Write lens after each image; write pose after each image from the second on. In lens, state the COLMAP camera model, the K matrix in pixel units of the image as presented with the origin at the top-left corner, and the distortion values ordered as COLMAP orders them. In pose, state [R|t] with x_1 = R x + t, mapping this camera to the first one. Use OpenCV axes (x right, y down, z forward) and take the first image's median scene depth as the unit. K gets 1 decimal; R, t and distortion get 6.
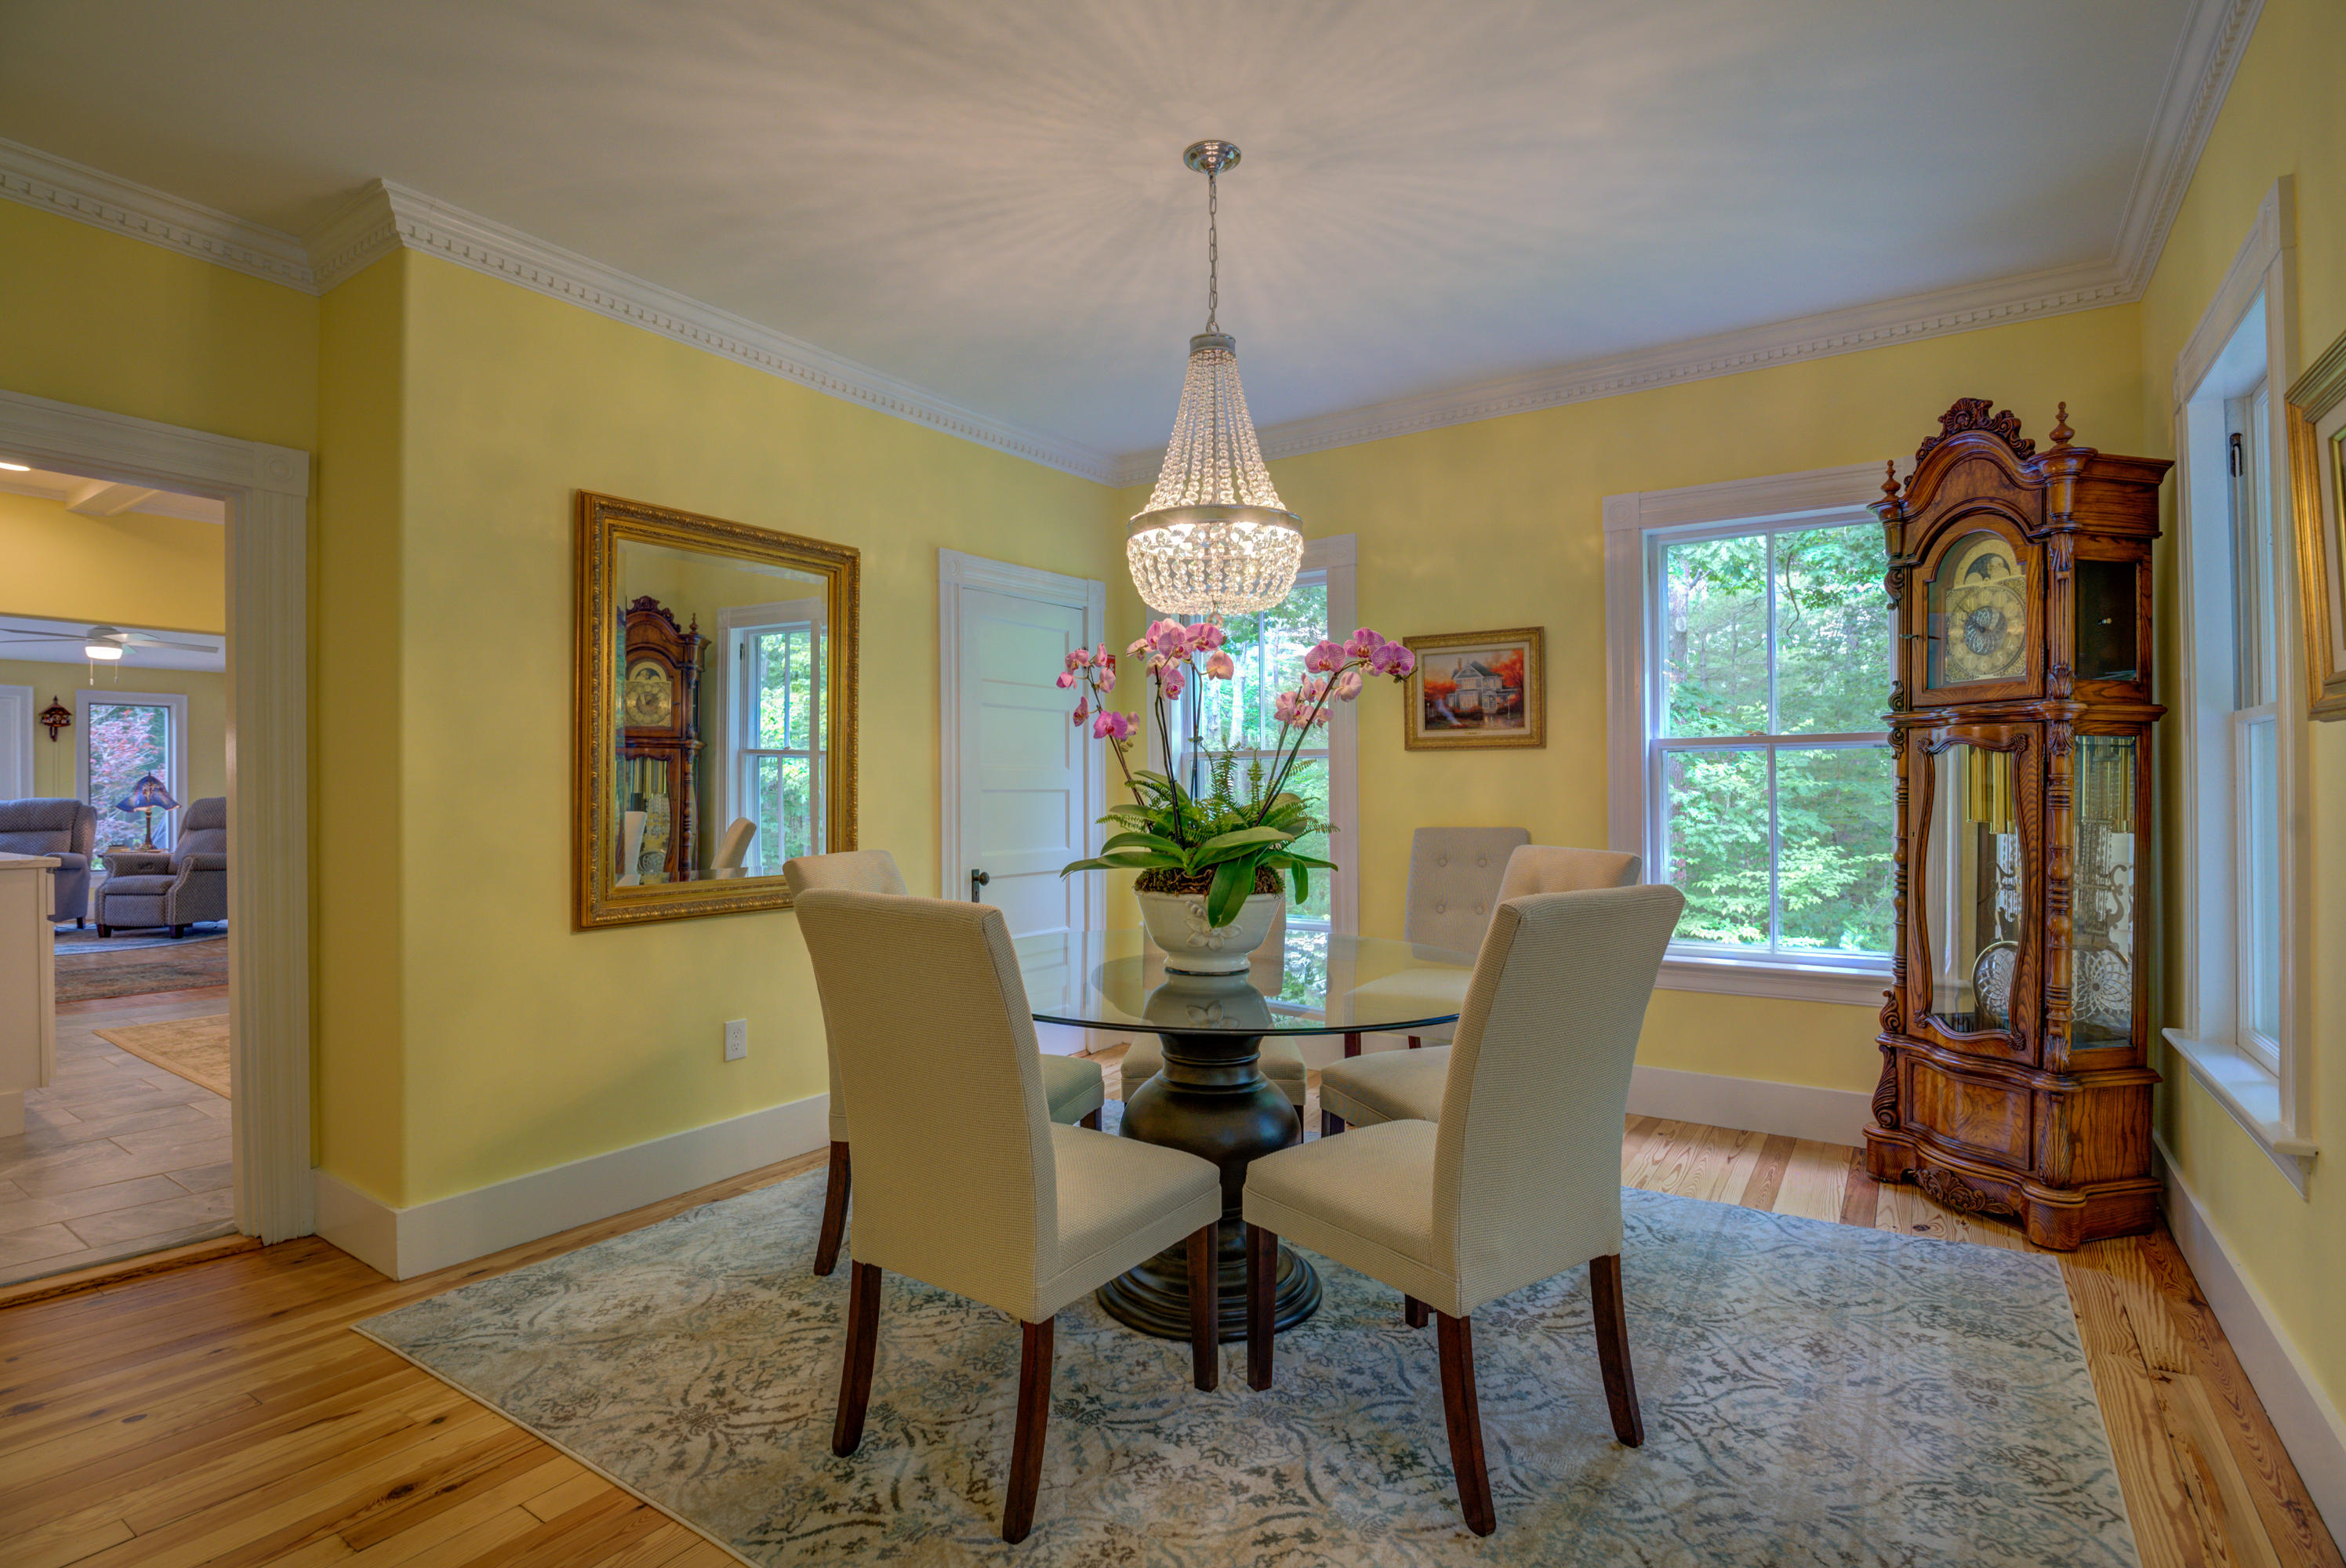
lens RADIAL K [[1143.7, 0, 1184.8], [0, 1143.7, 784.6], [0, 0, 1]] dist [-0.018575, -0.006320]
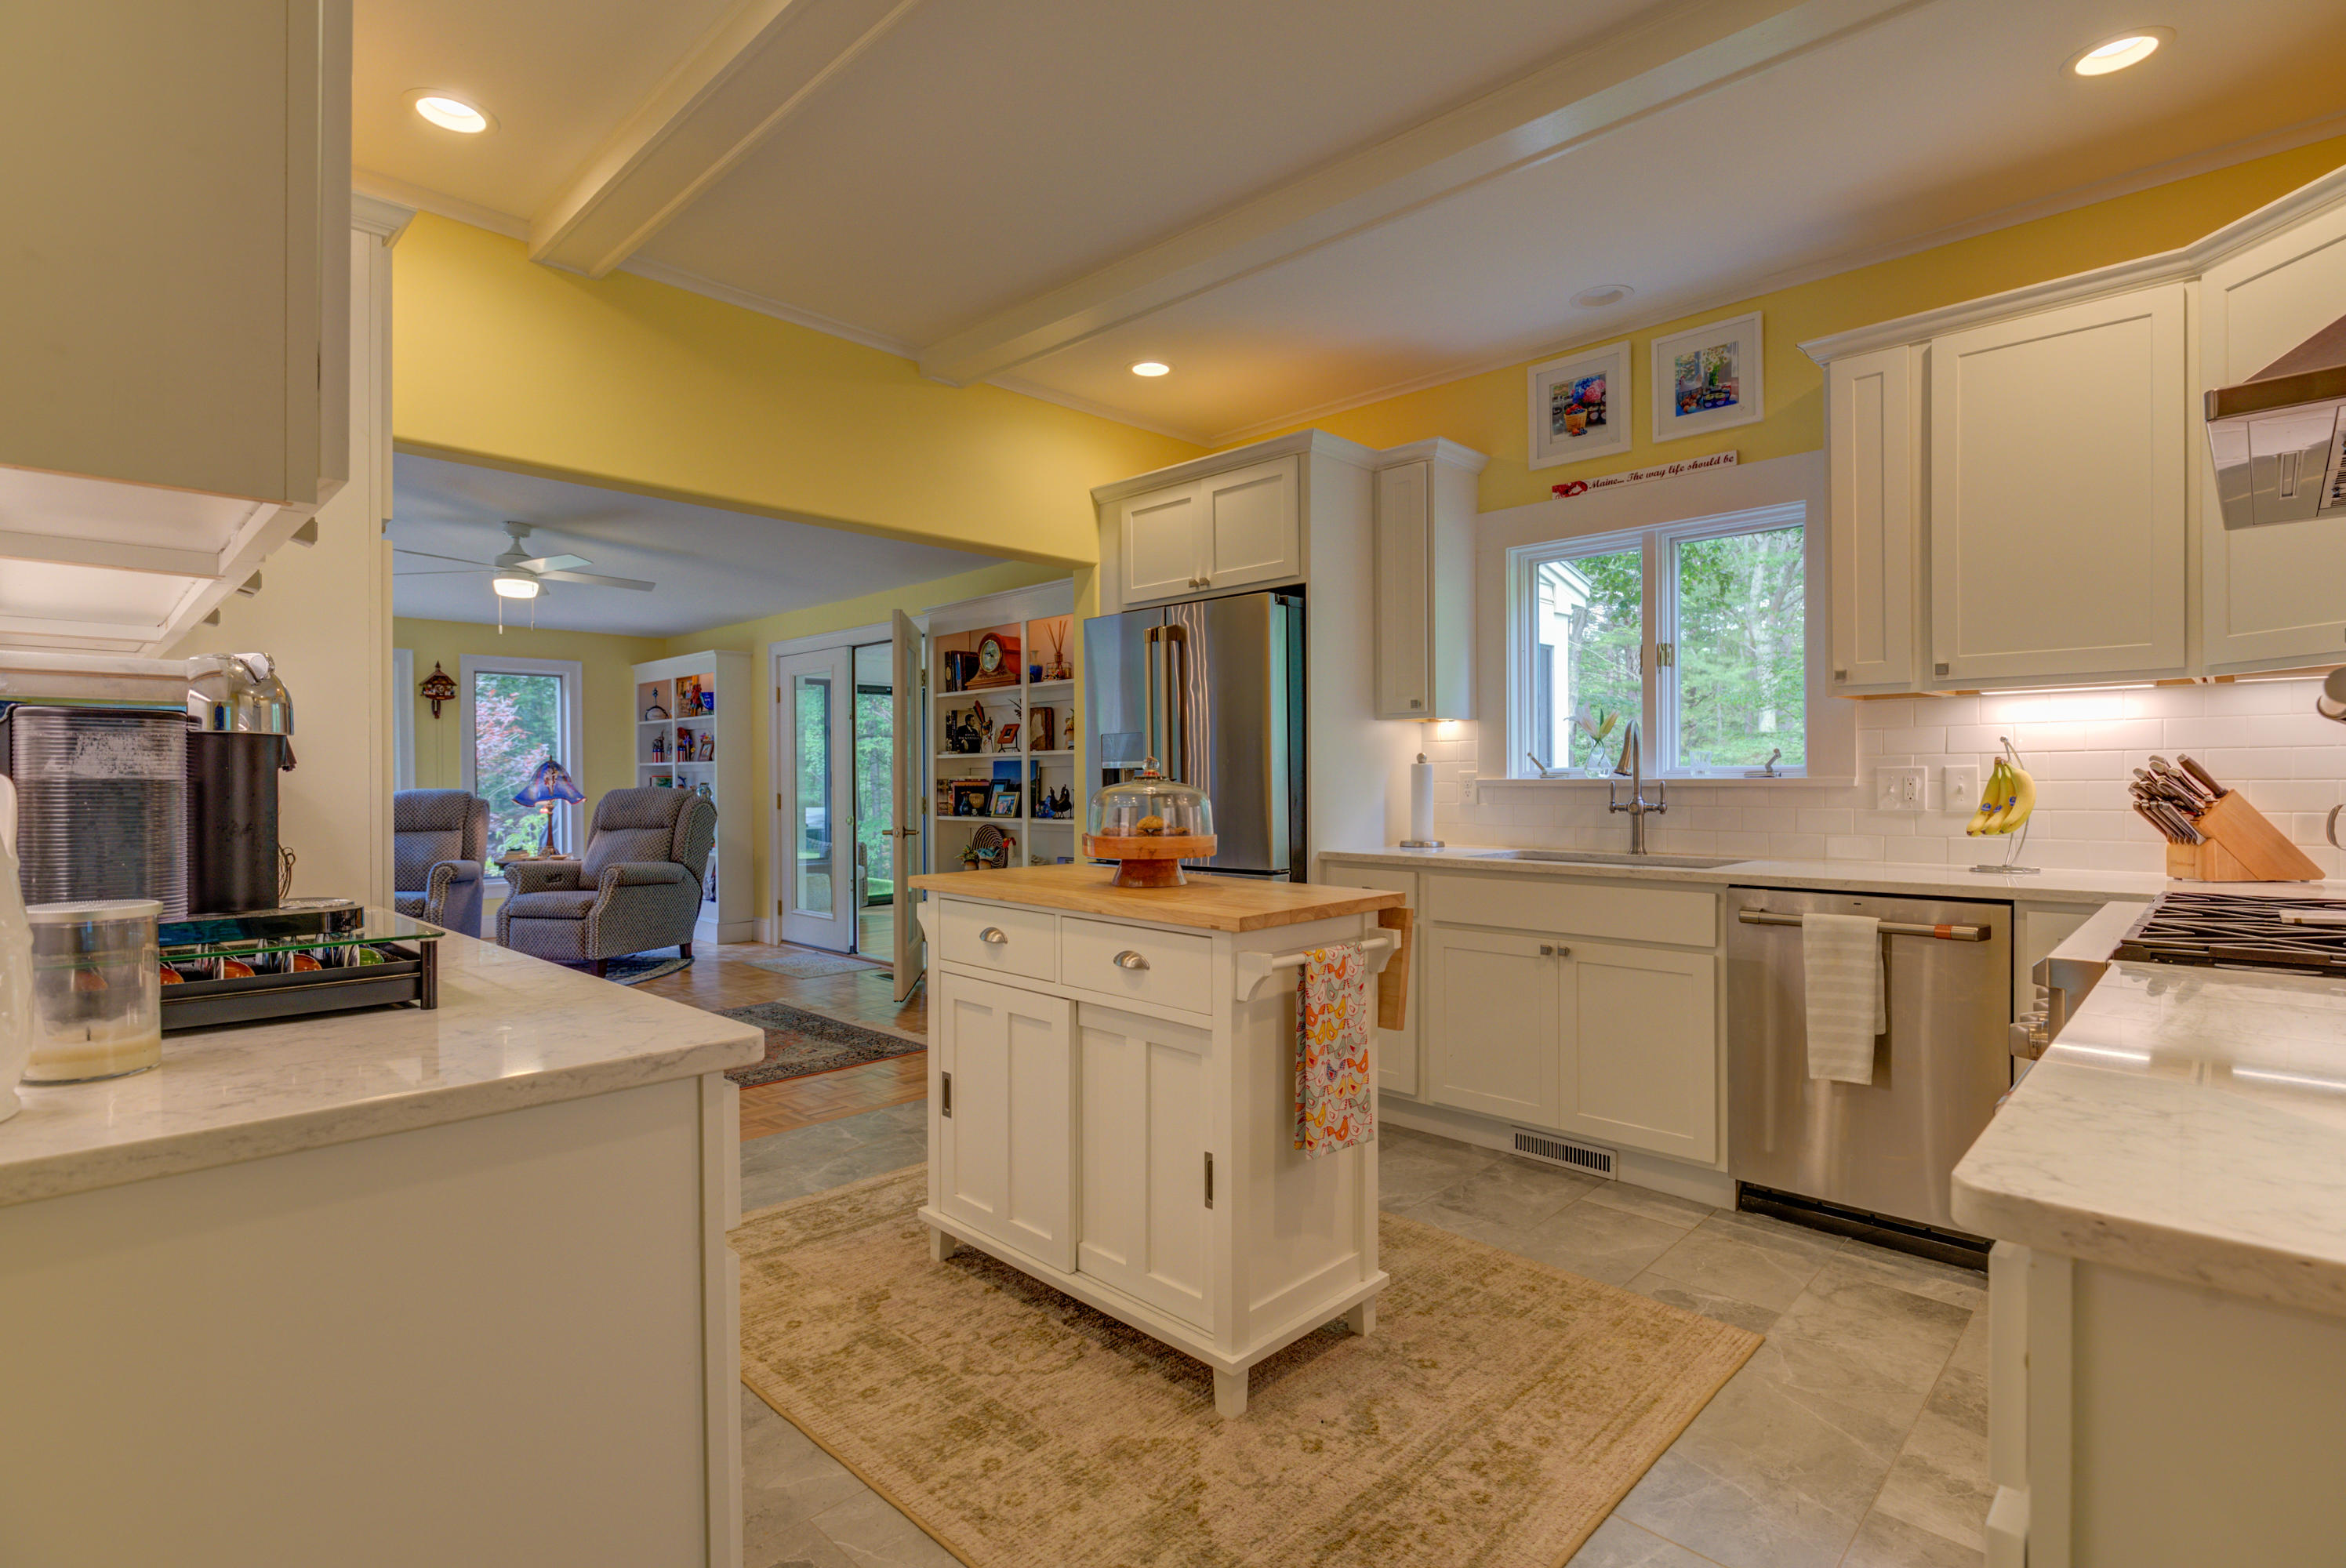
lens RADIAL K [[1130.0, 0, 1184.2], [0, 1130.0, 785.3], [0, 0, 1]] dist [0.013389, -0.019369]
pose [[0.983109, 0.001316, -0.183016, -0.348463], [0.000895, 0.999928, 0.011999, 0.000475], [0.183018, -0.011960, 0.983037, 0.306524]]
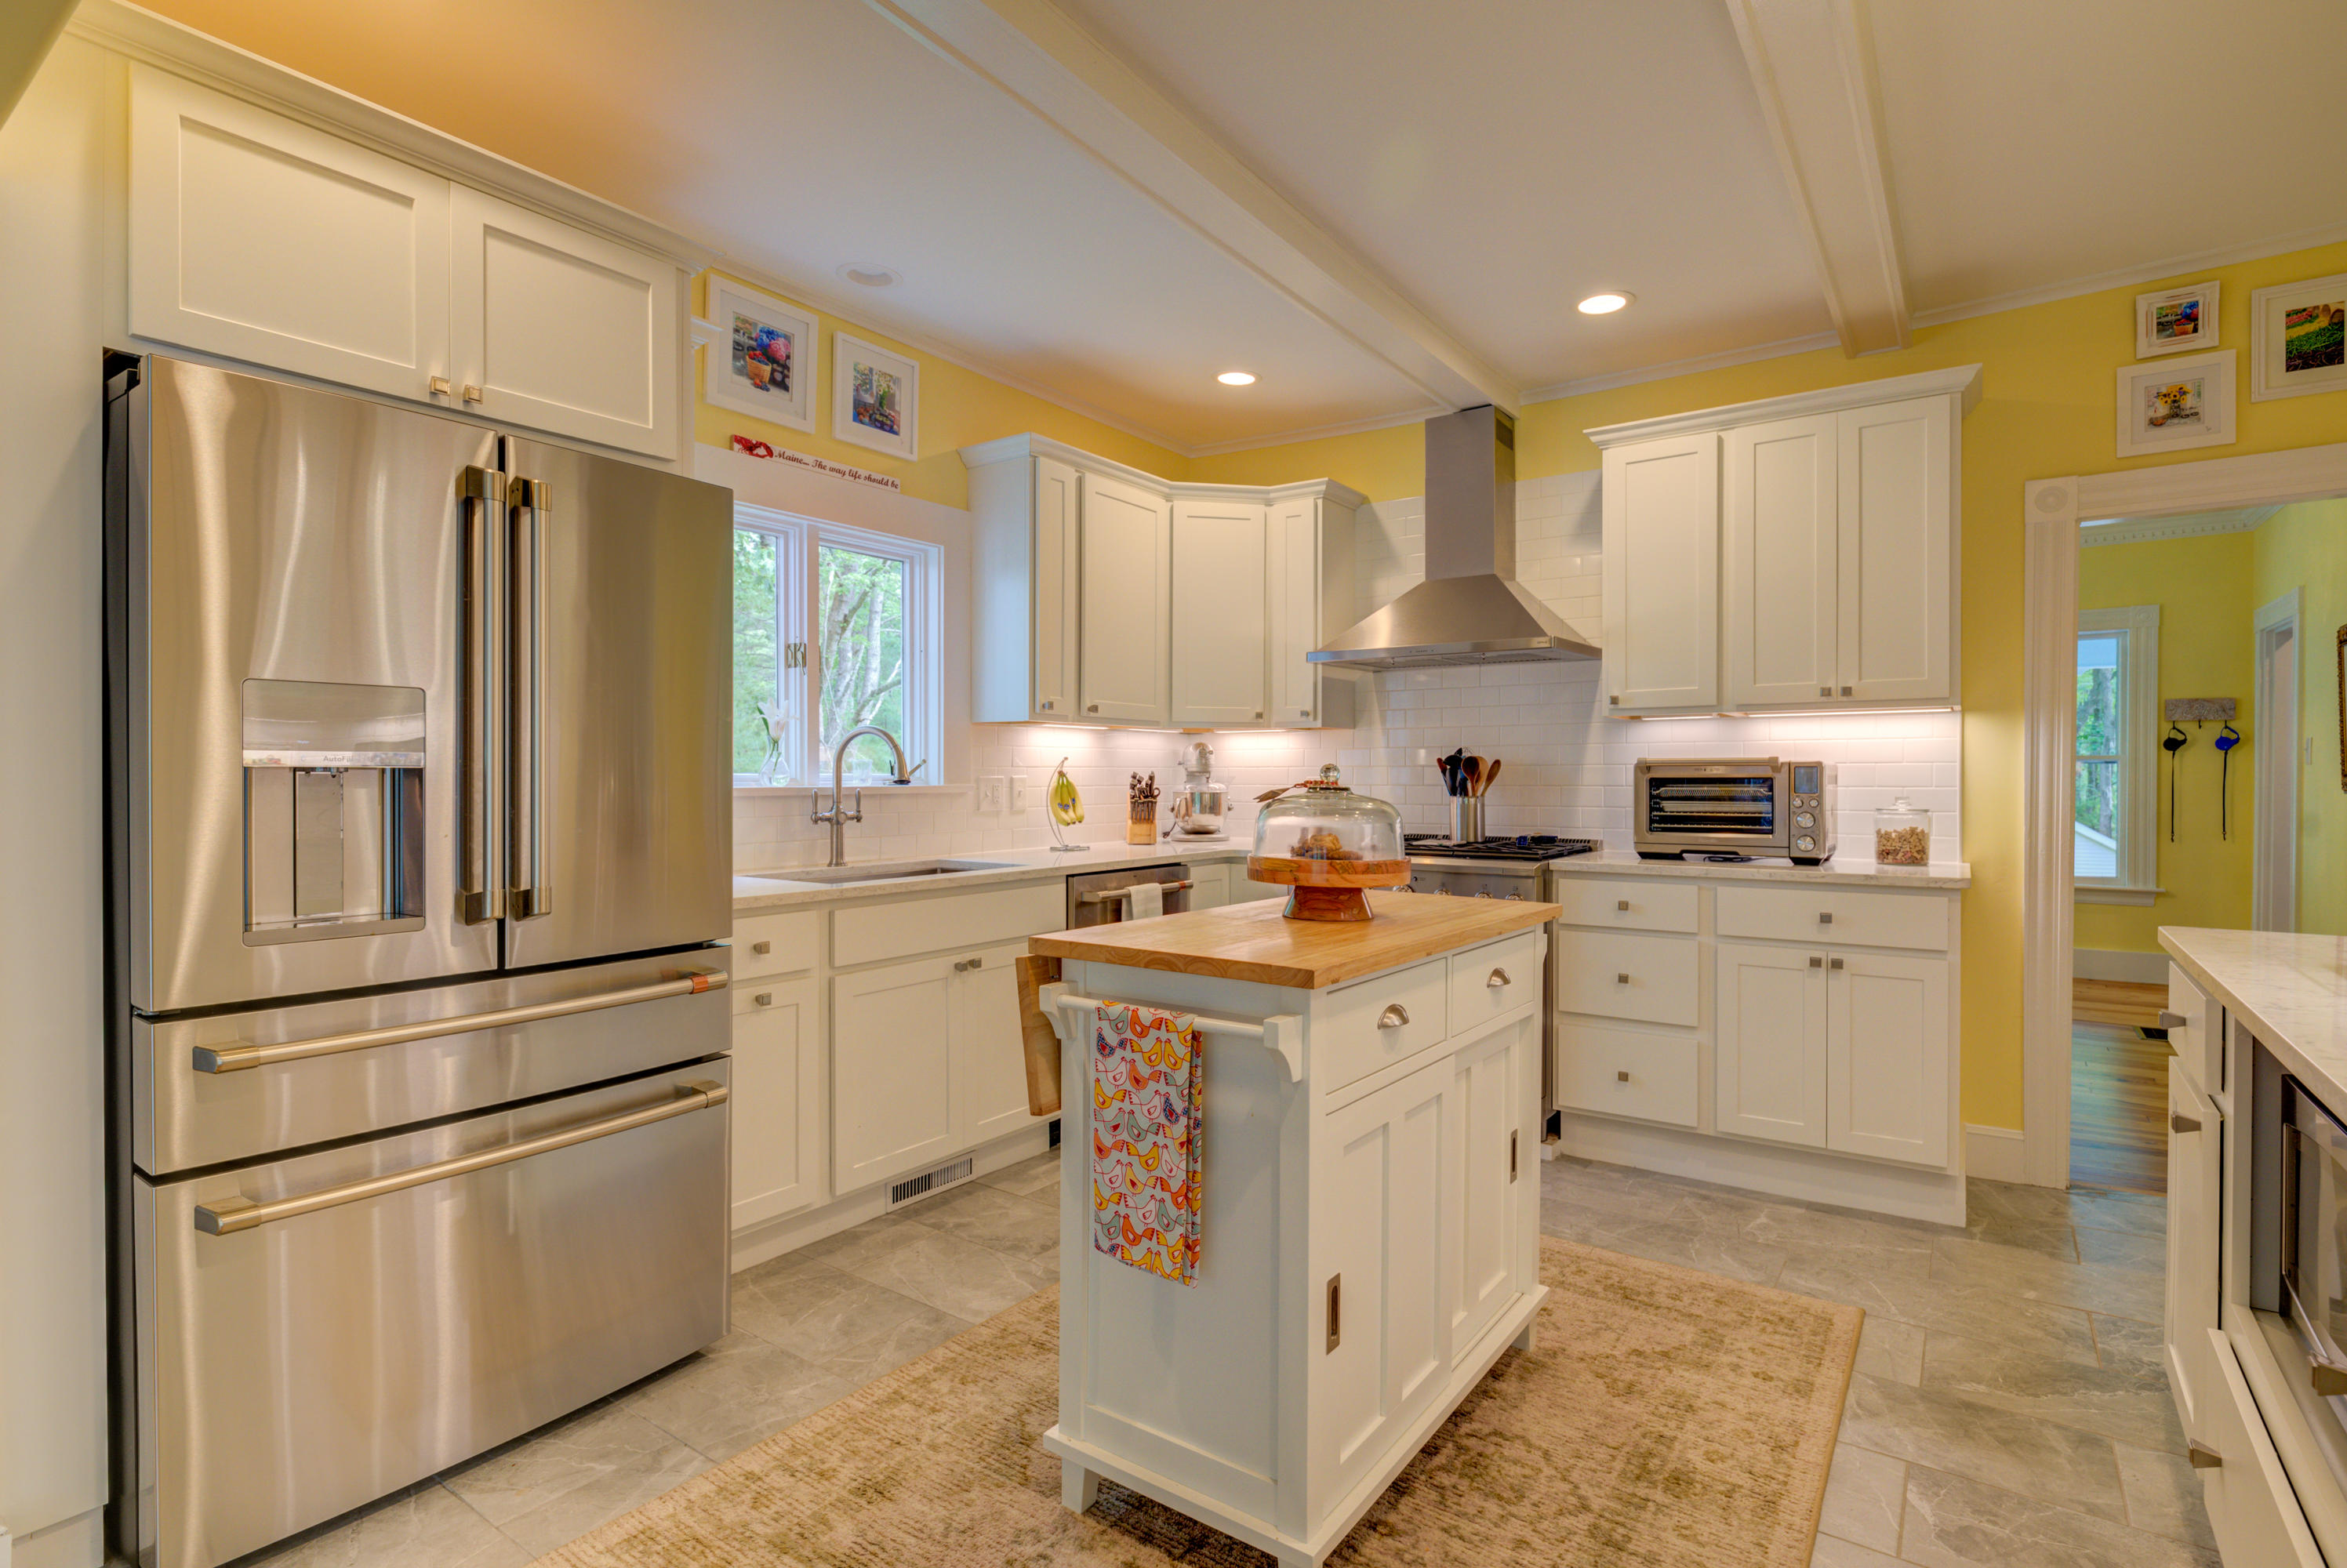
lens RADIAL K [[1130.4, 0, 1184.7], [0, 1130.4, 785.3], [0, 0, 1]] dist [0.013389, -0.019369]
pose [[0.028775, -0.004569, 0.999575, -2.021426], [-0.004892, 0.999977, 0.004711, -0.000525], [-0.999574, -0.005025, 0.028752, 1.992410]]
